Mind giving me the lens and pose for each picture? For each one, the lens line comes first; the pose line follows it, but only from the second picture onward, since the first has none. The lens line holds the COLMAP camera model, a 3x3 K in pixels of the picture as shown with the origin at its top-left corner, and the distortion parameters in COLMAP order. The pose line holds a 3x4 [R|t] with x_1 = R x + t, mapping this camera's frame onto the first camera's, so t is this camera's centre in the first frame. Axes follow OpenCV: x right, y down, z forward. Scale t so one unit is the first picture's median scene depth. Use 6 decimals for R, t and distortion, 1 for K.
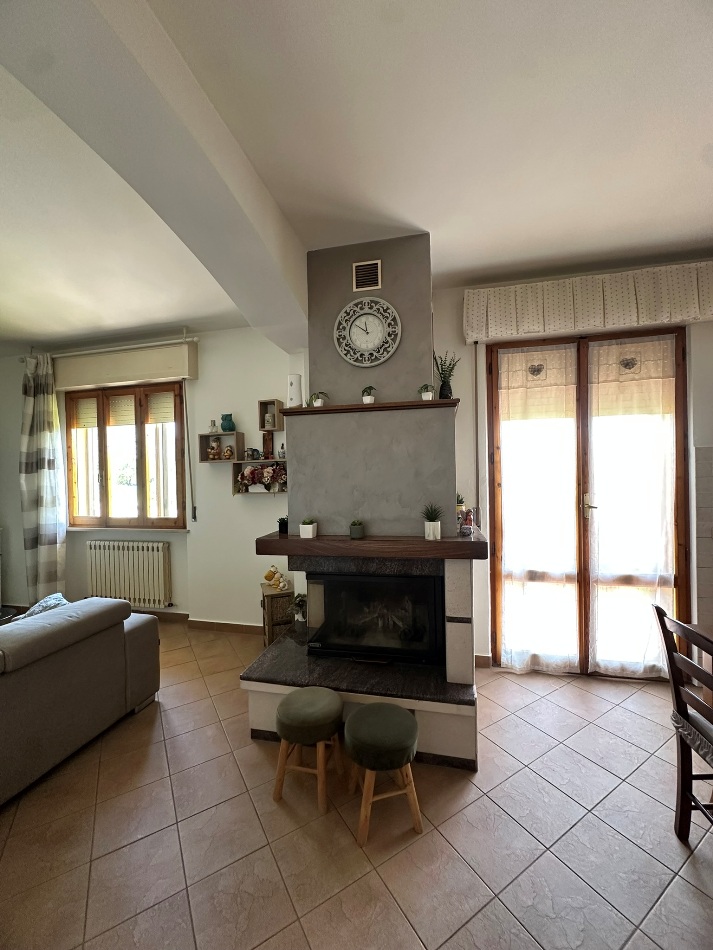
lens RADIAL K [[380.8, 0, 356.5], [0, 380.8, 475.0], [0, 0, 1]] dist [-0.003664, 0.000160]
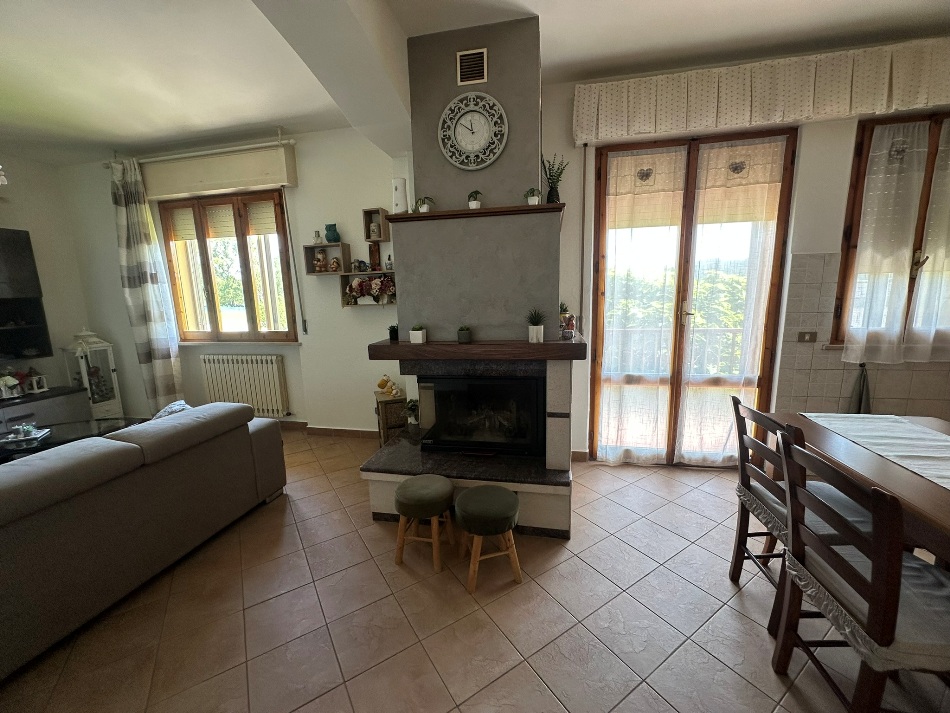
lens RADIAL K [[380.8, 0, 475.0], [0, 380.8, 356.5], [0, 0, 1]] dist [-0.003664, 0.000160]
pose [[0.999653, -0.011175, 0.023846, 0.003527], [0.007166, 0.986761, 0.162022, 0.025734], [-0.025341, -0.161795, 0.986499, -0.036537]]
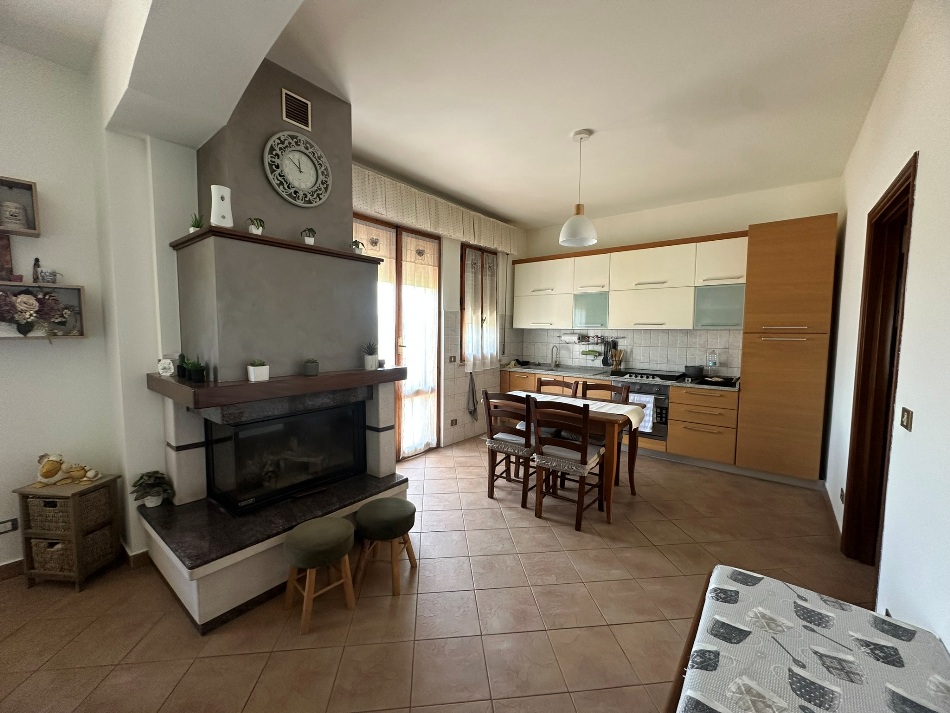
lens RADIAL K [[378.4, 0, 475.0], [0, 378.4, 356.5], [0, 0, 1]] dist [-0.002323, -0.000218]
pose [[0.423259, -0.042078, 0.905031, -0.580108], [-0.016168, 0.998411, 0.053981, 0.040090], [-0.905864, -0.037481, 0.421907, 0.129619]]
